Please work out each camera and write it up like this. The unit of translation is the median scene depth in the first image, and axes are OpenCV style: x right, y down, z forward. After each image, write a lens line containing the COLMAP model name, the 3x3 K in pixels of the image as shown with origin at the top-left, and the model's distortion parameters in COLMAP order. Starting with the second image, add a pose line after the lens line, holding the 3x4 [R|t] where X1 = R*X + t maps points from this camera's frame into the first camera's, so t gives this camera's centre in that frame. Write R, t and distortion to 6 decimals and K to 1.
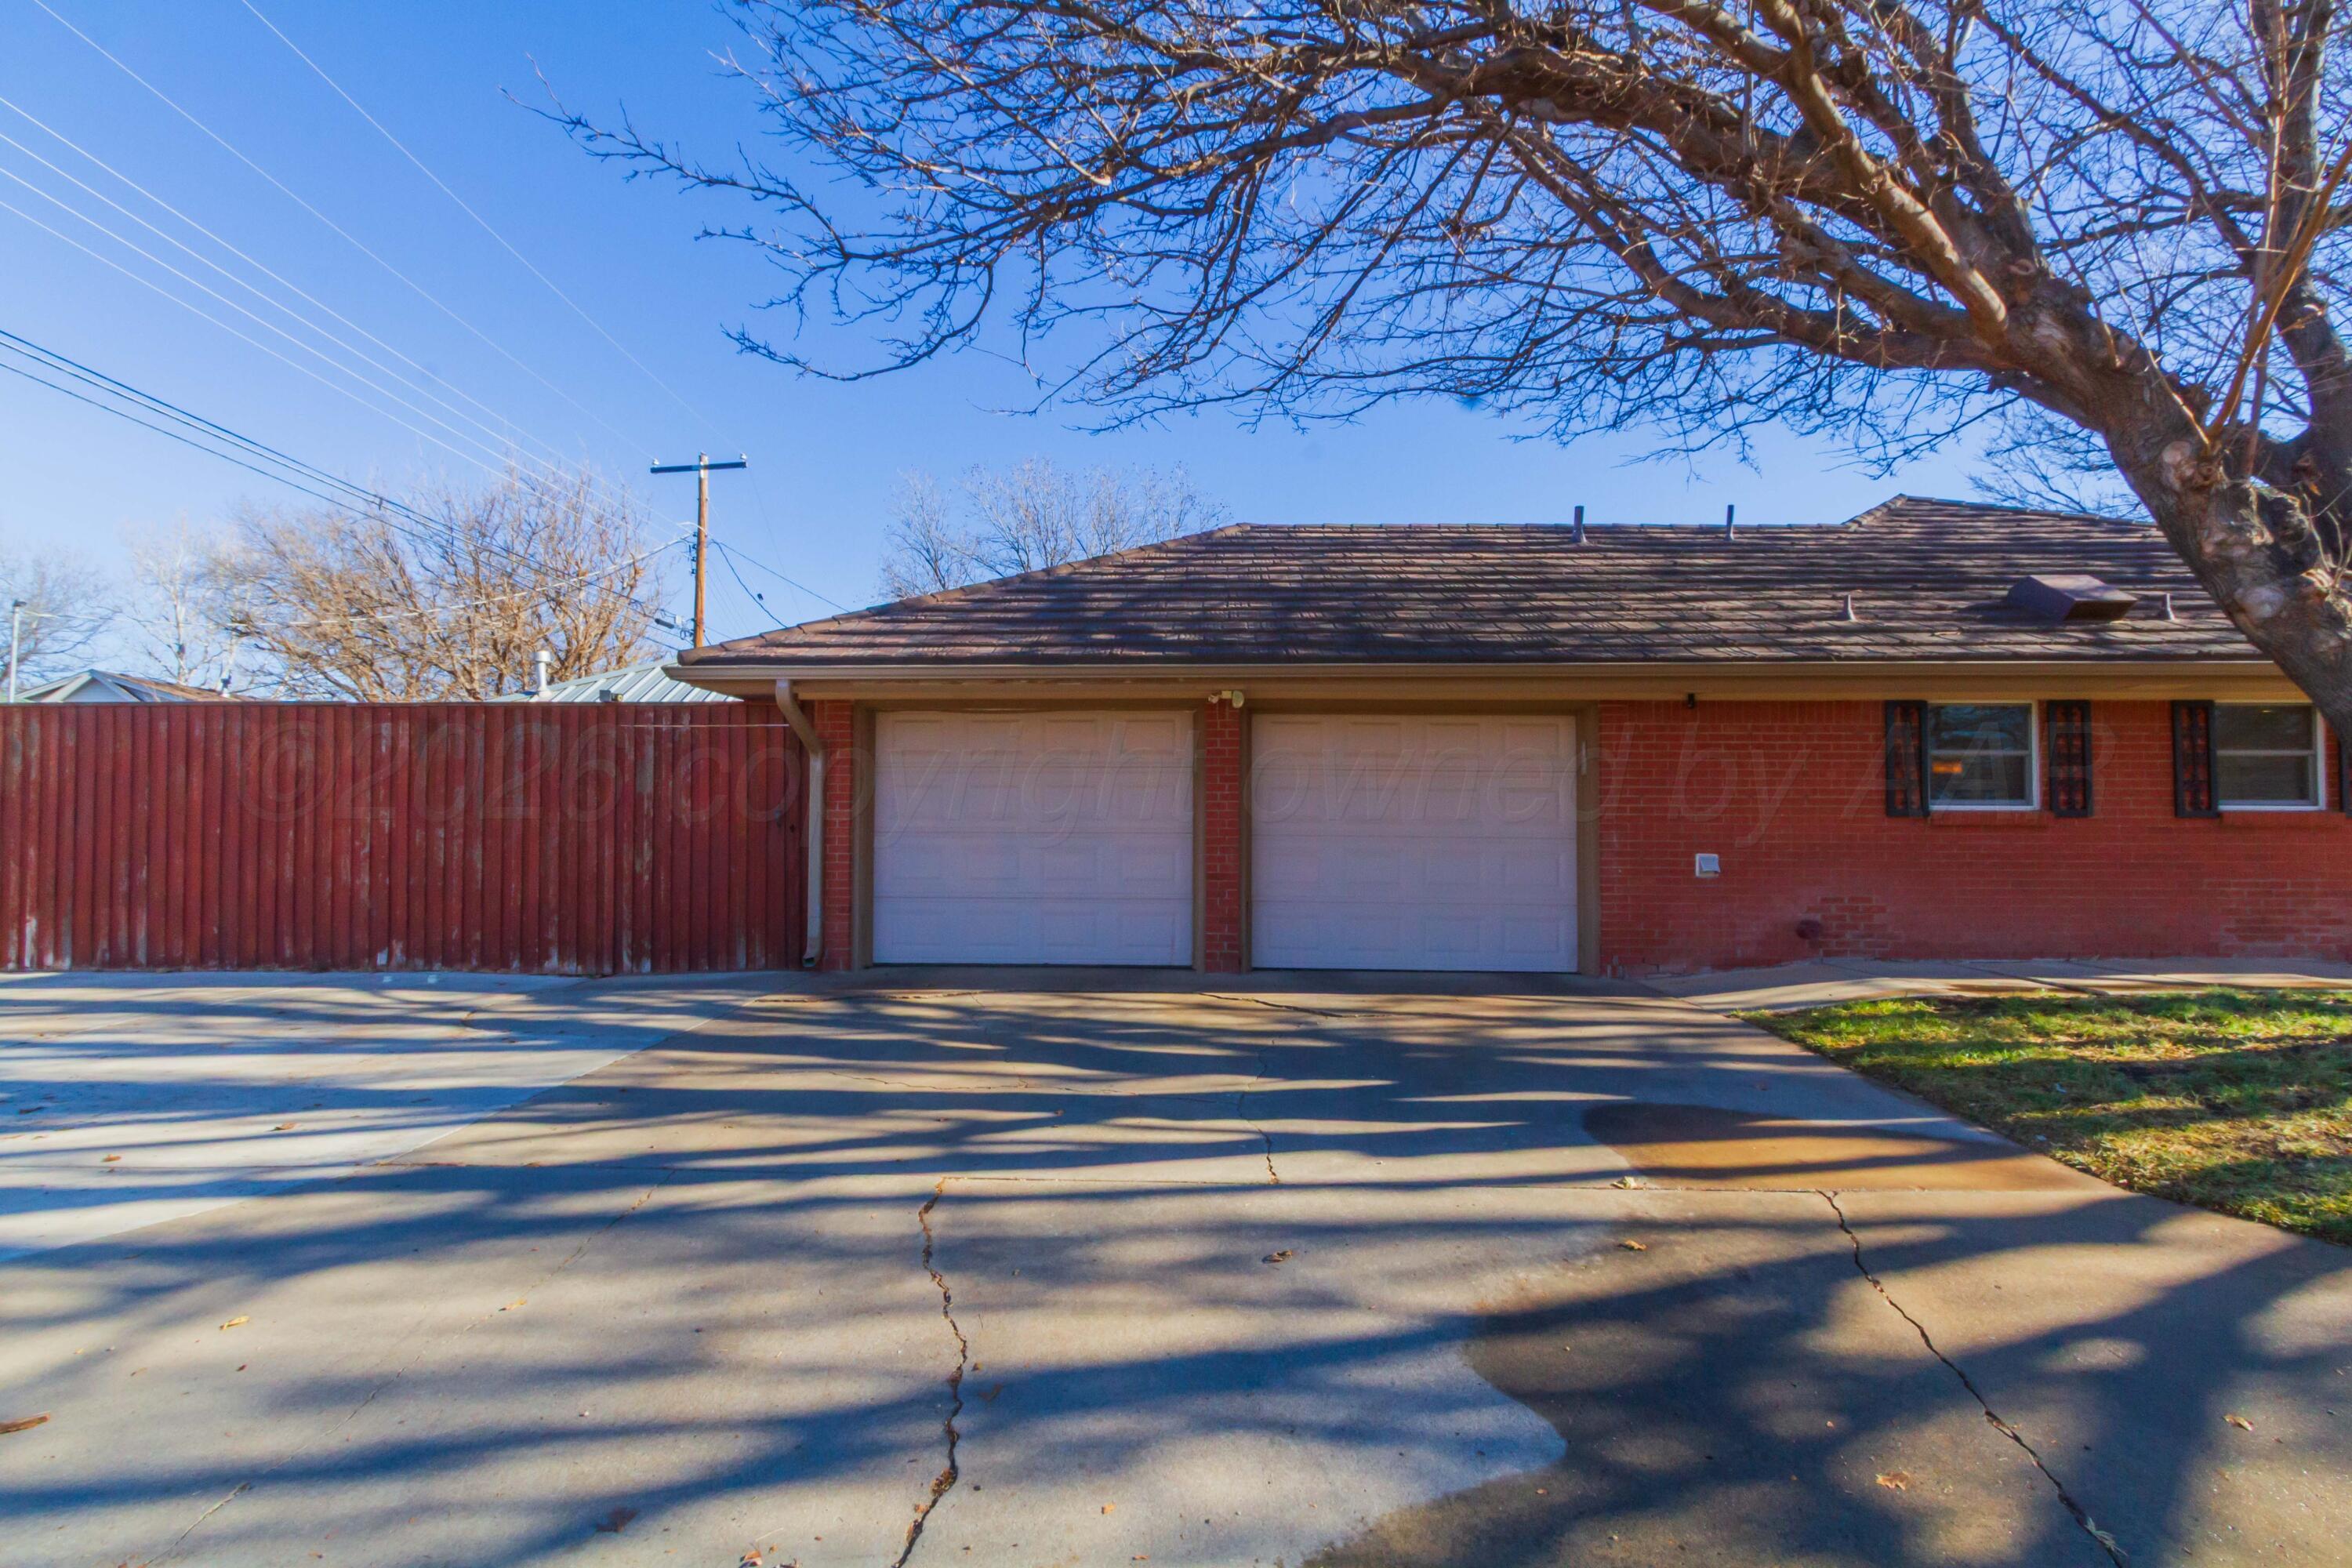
lens RADIAL K [[1037.3, 0, 1179.1], [0, 1037.3, 823.4], [0, 0, 1]] dist [-0.000115, -0.000093]
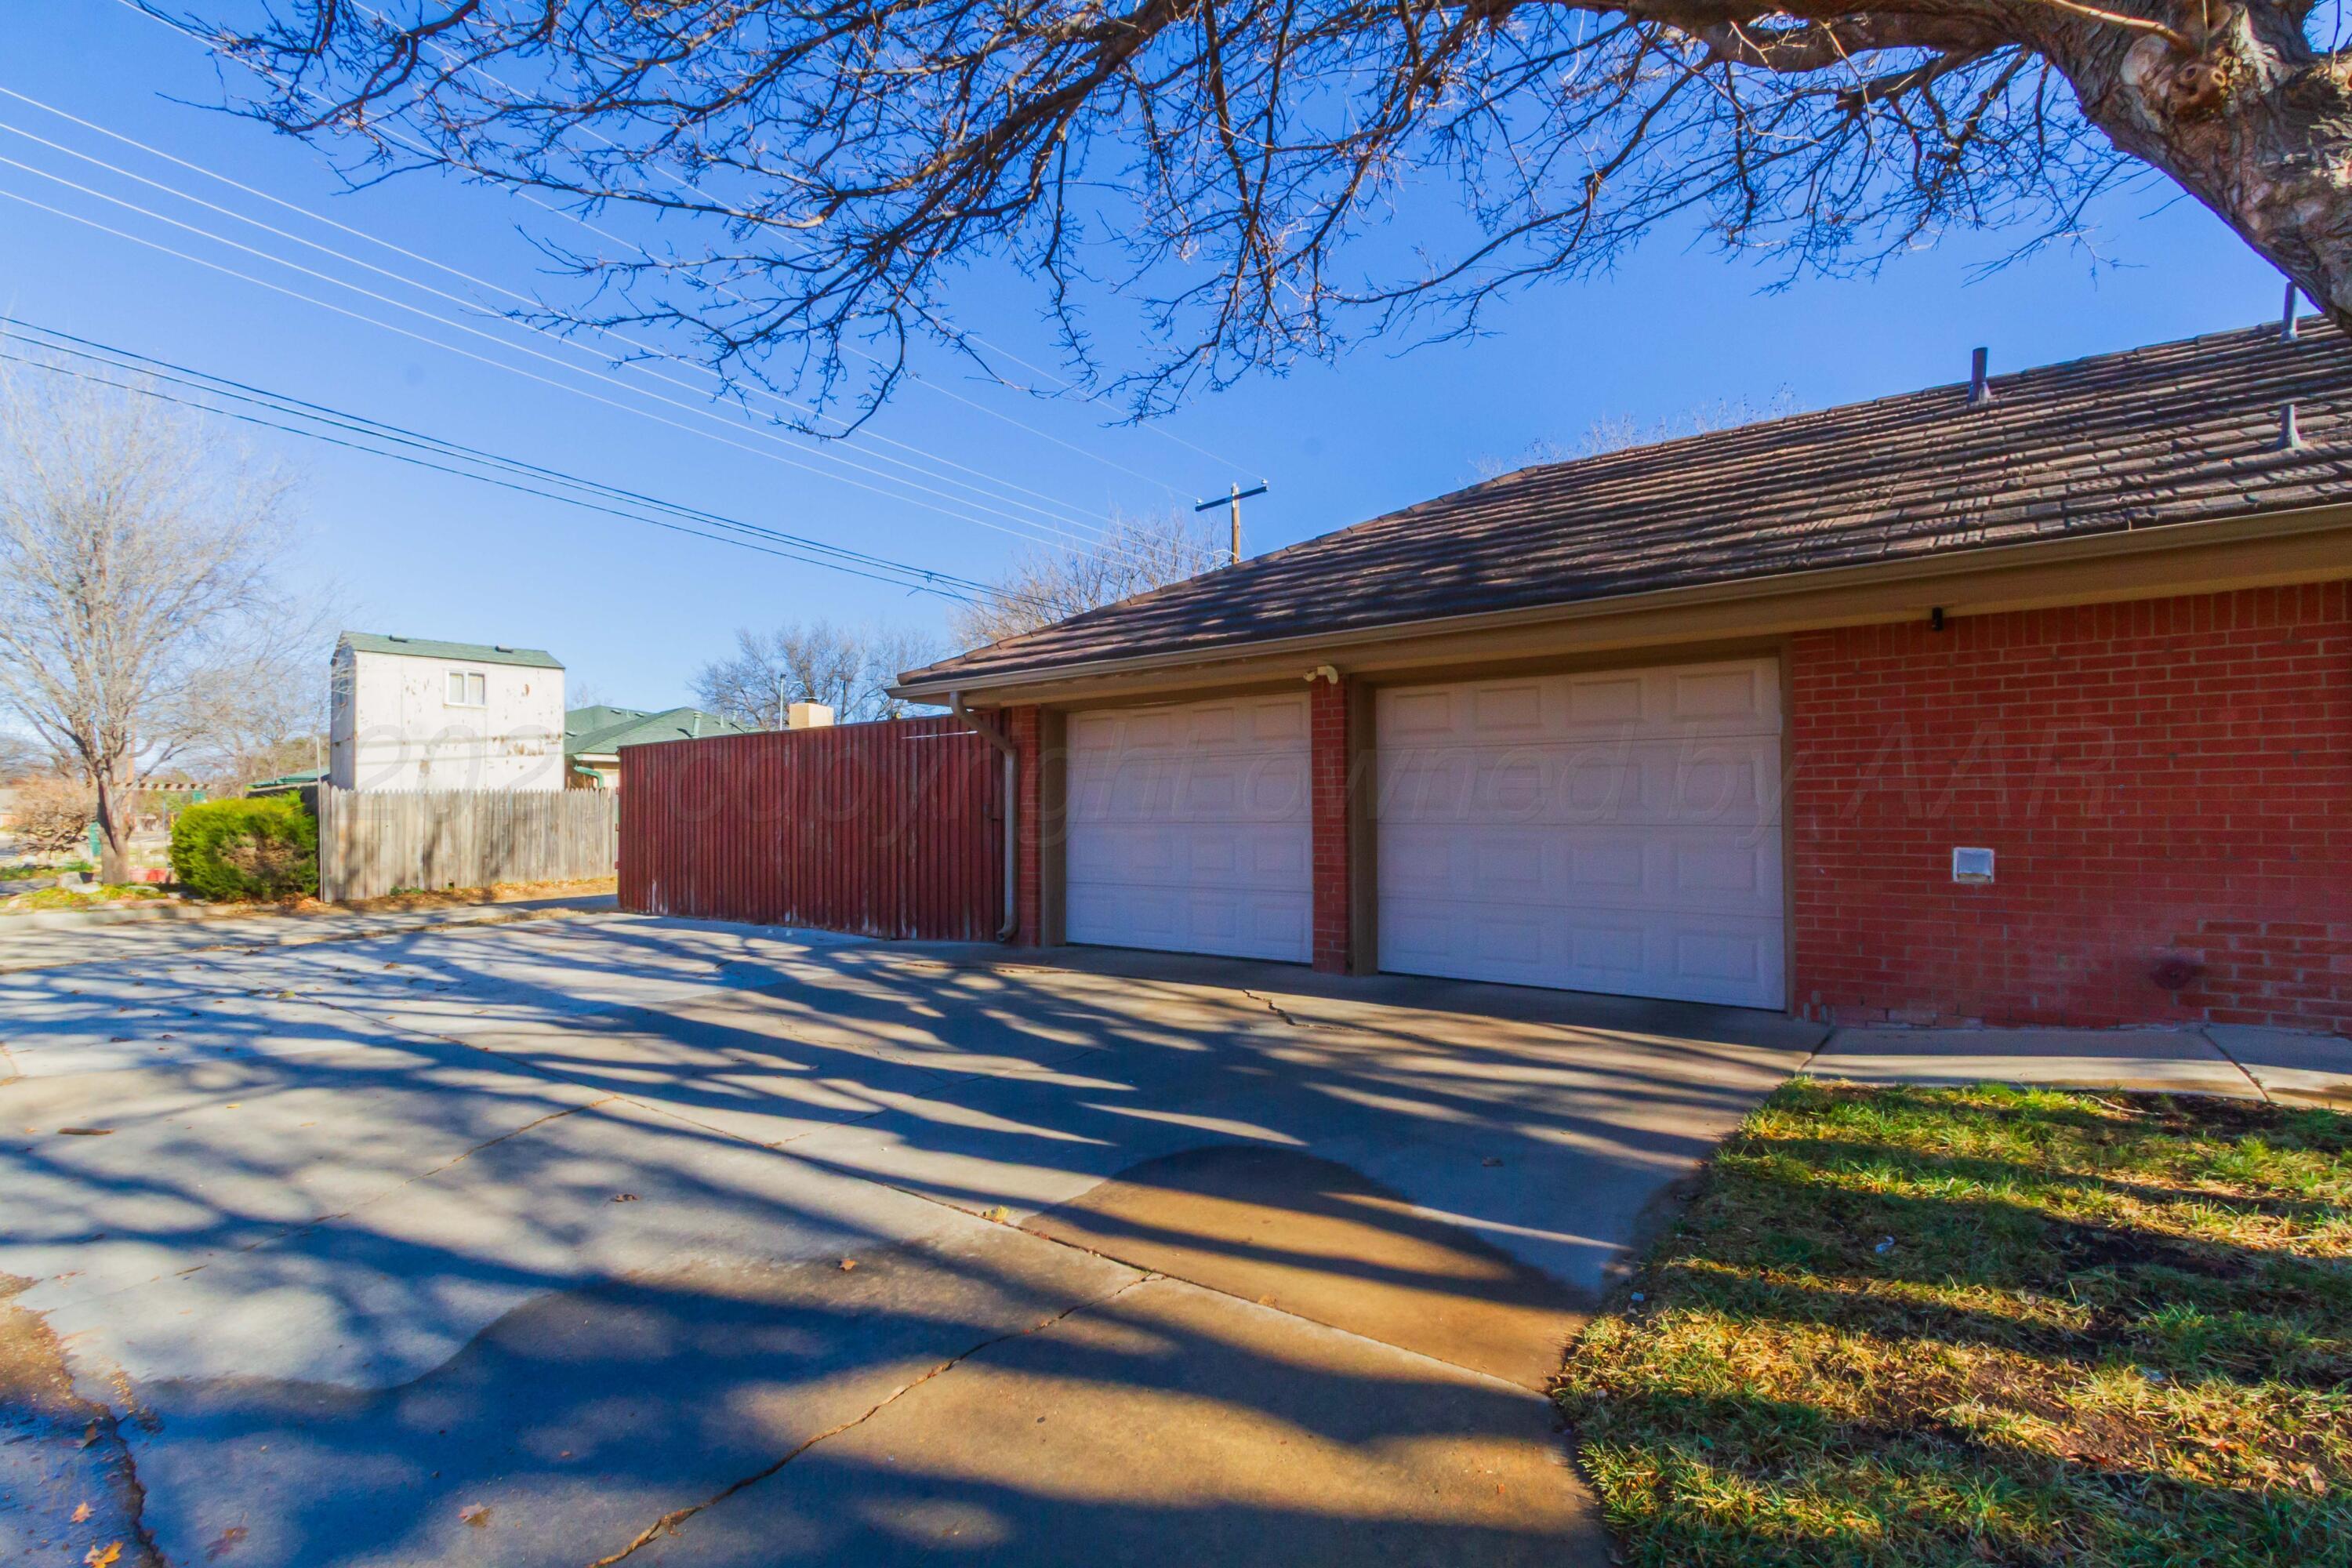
lens RADIAL K [[1050.8, 0, 1180.9], [0, 1050.8, 821.9], [0, 0, 1]] dist [0.001445, -0.000613]
pose [[0.824252, -0.006003, -0.566192, 0.833344], [0.006293, 0.999979, -0.001441, 0.018452], [0.566189, -0.002376, 0.824272, 0.288617]]
